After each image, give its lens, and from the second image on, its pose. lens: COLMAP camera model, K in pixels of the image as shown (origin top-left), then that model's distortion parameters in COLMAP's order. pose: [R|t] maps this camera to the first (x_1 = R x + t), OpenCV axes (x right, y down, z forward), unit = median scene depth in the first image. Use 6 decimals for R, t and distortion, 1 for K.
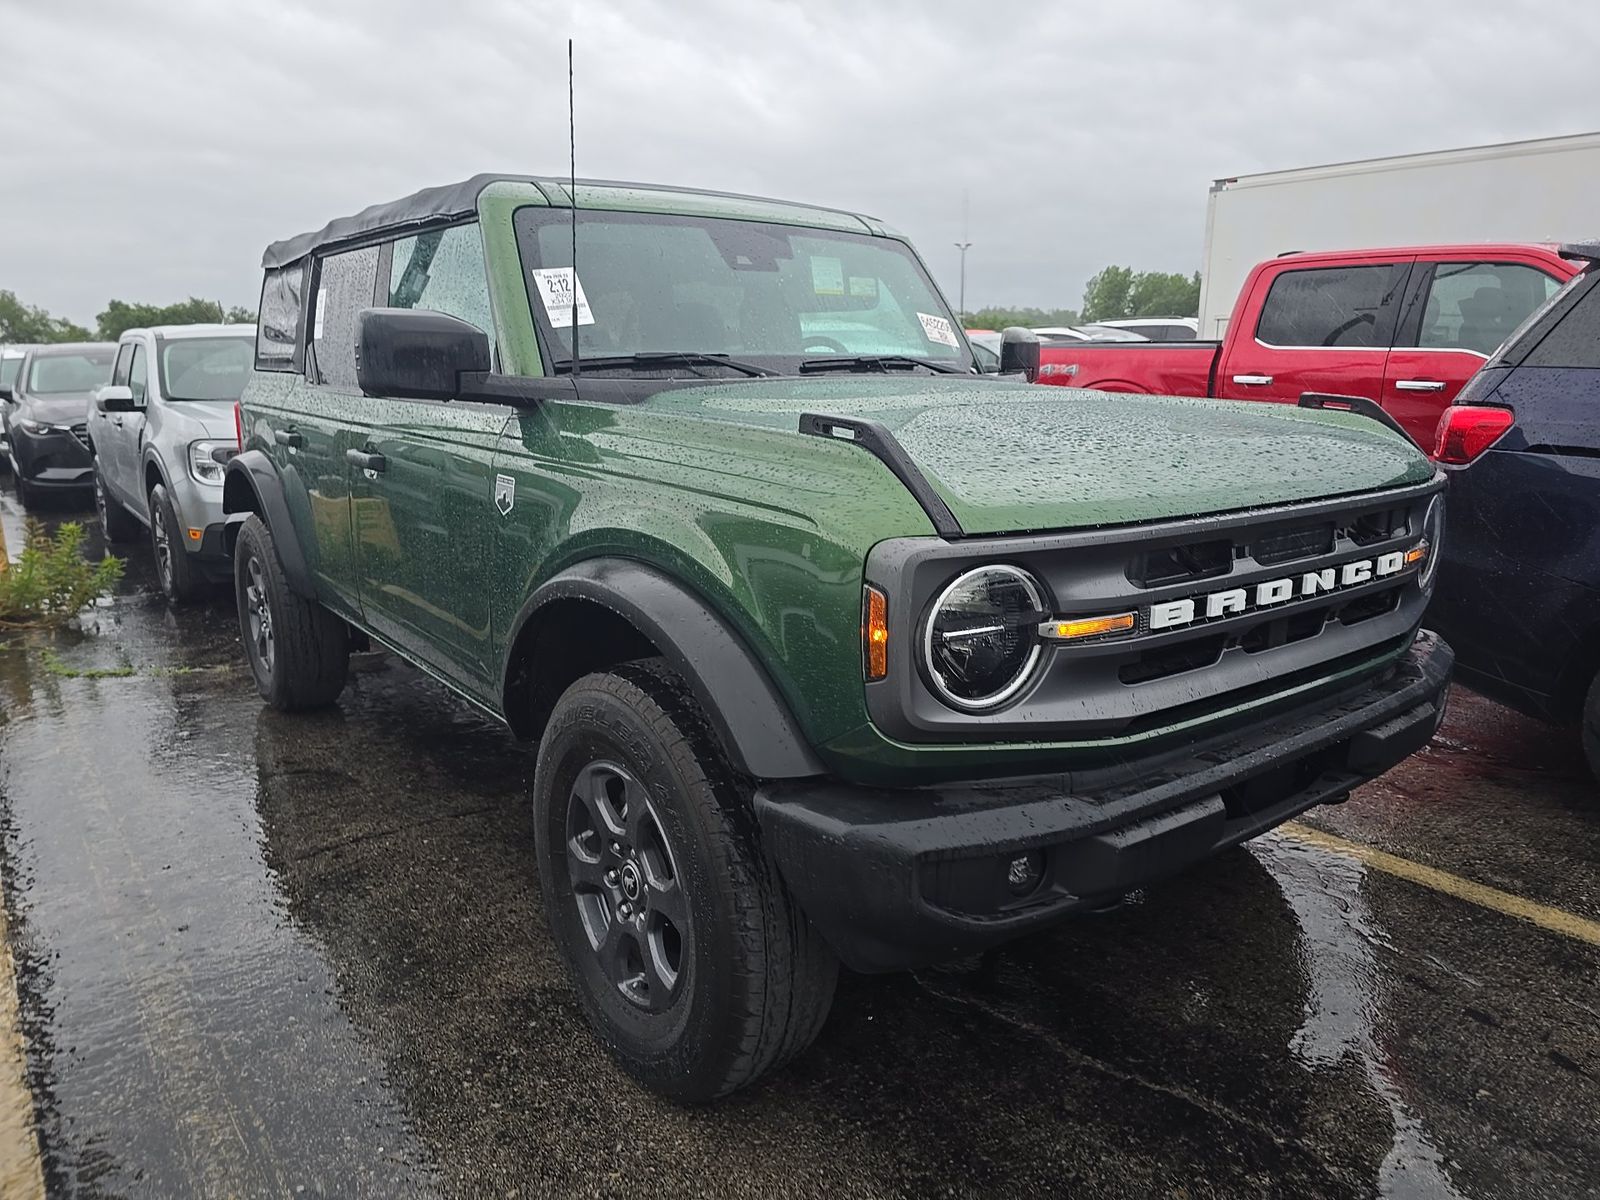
lens RADIAL K [[1130.6, 0, 755.1], [0, 1130.6, 605.6], [0, 0, 1]] dist [0.001418, 0.002097]
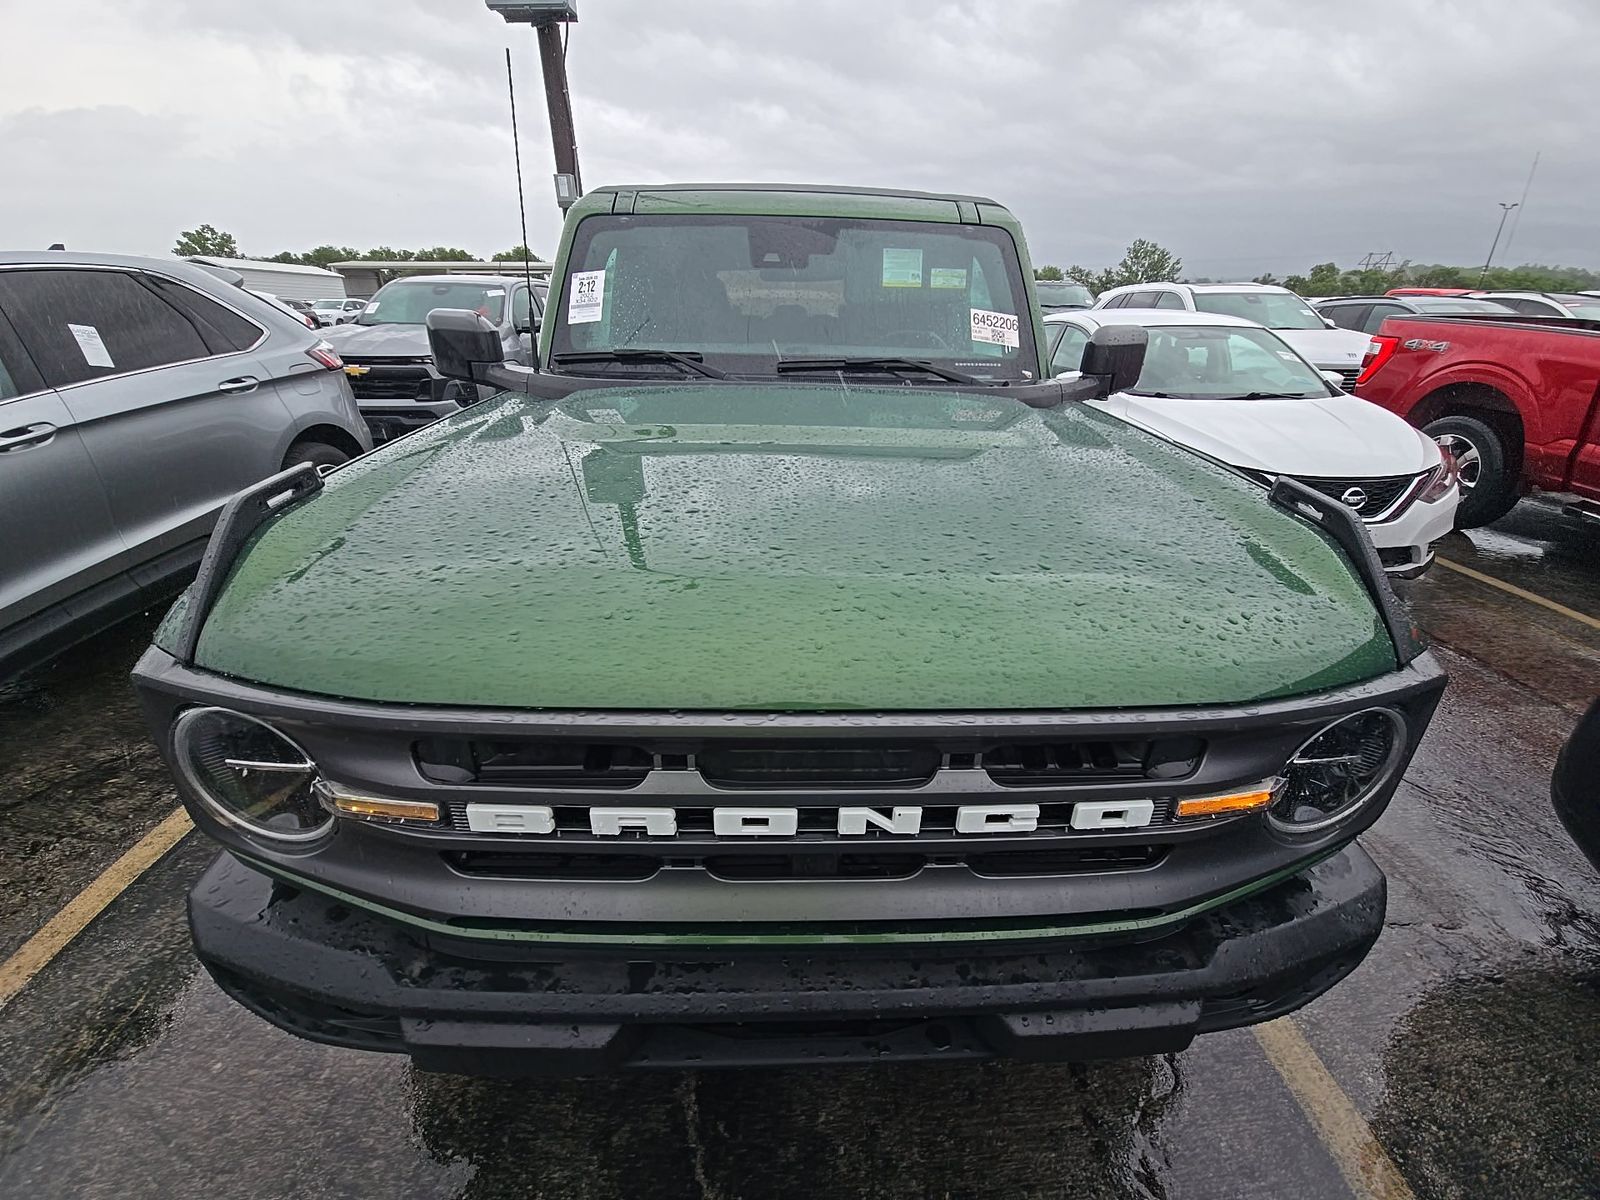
lens RADIAL K [[651.6, 0, 800.0], [0, 651.6, 600.0], [0, 0, 1]] dist [-0.002502, -0.000301]
pose [[0.816206, 0.259399, -0.516256, 0.468210], [-0.139308, 0.955541, 0.259876, -0.176888], [0.560715, -0.140194, 0.816054, 0.515055]]
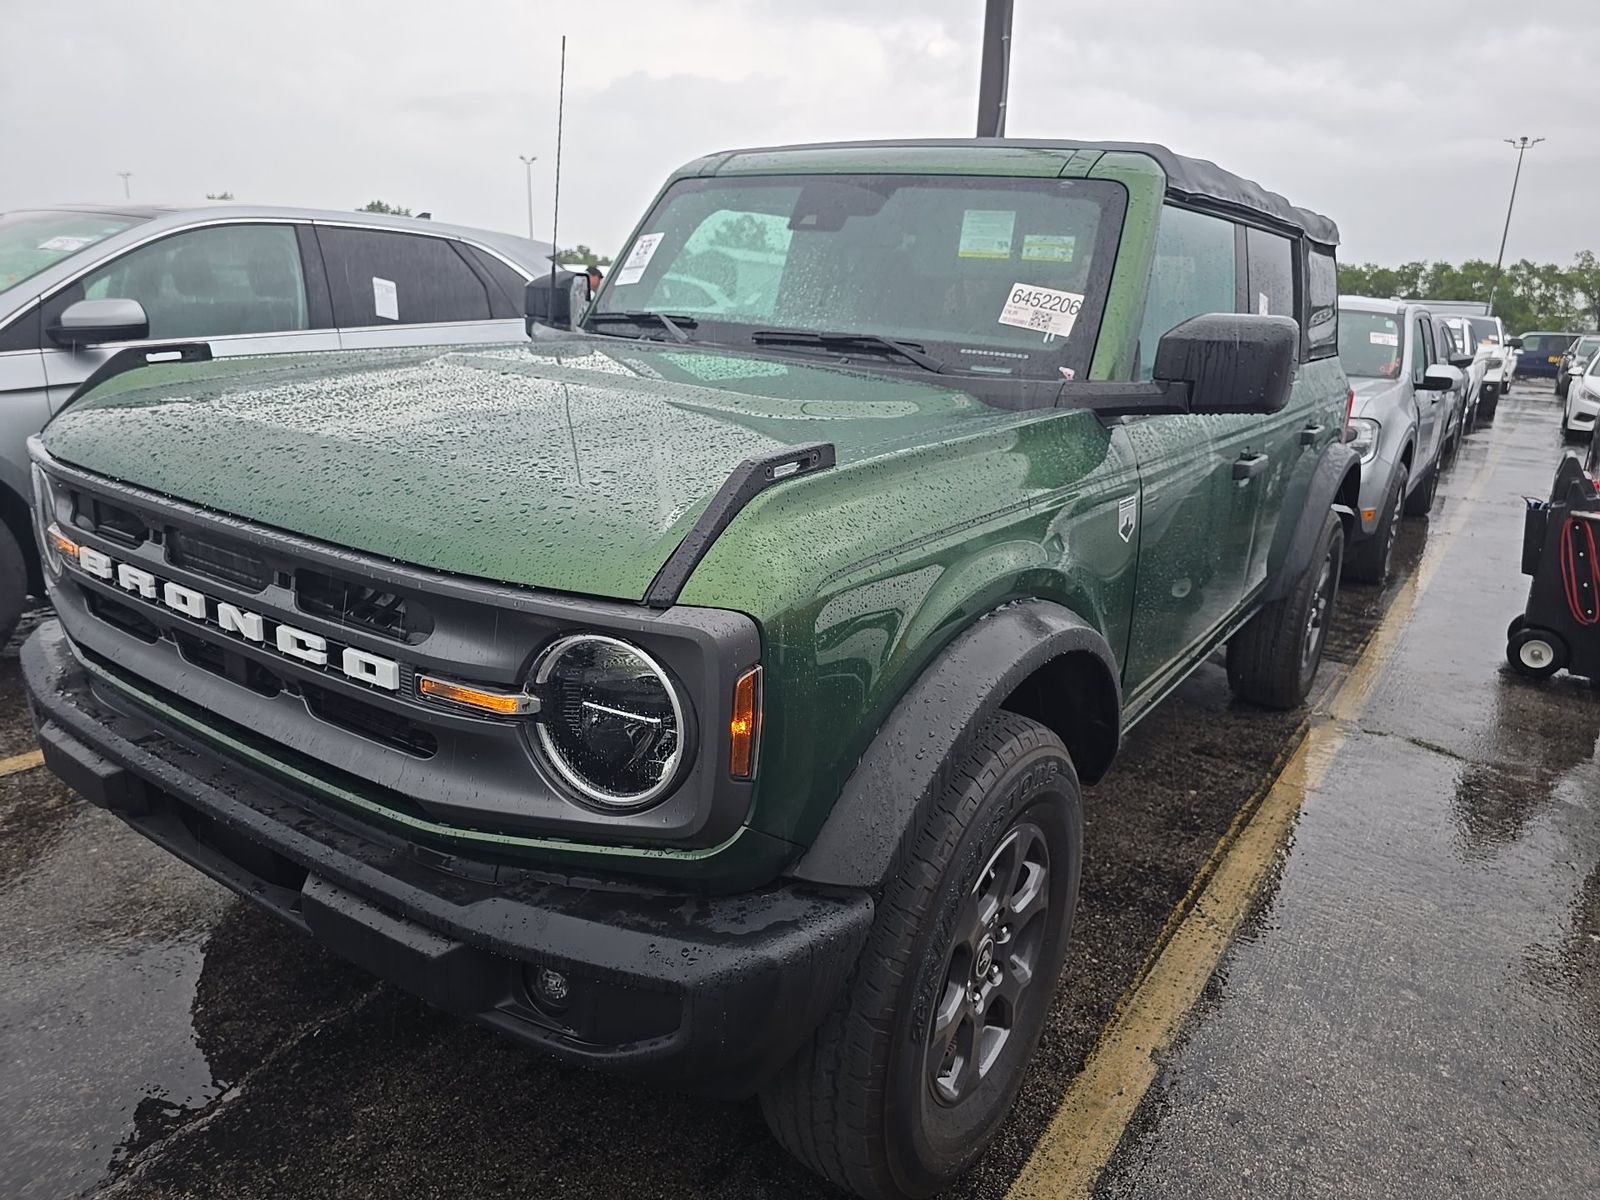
lens RADIAL K [[1053.6, 0, 760.9], [0, 1053.6, 569.8], [0, 0, 1]] dist [0.003978, 0.000683]
pose [[0.329208, 0.275991, -0.903023, 0.920887], [-0.250437, 0.947603, 0.198316, -0.218850], [0.910441, 0.160863, 0.381077, 0.762554]]
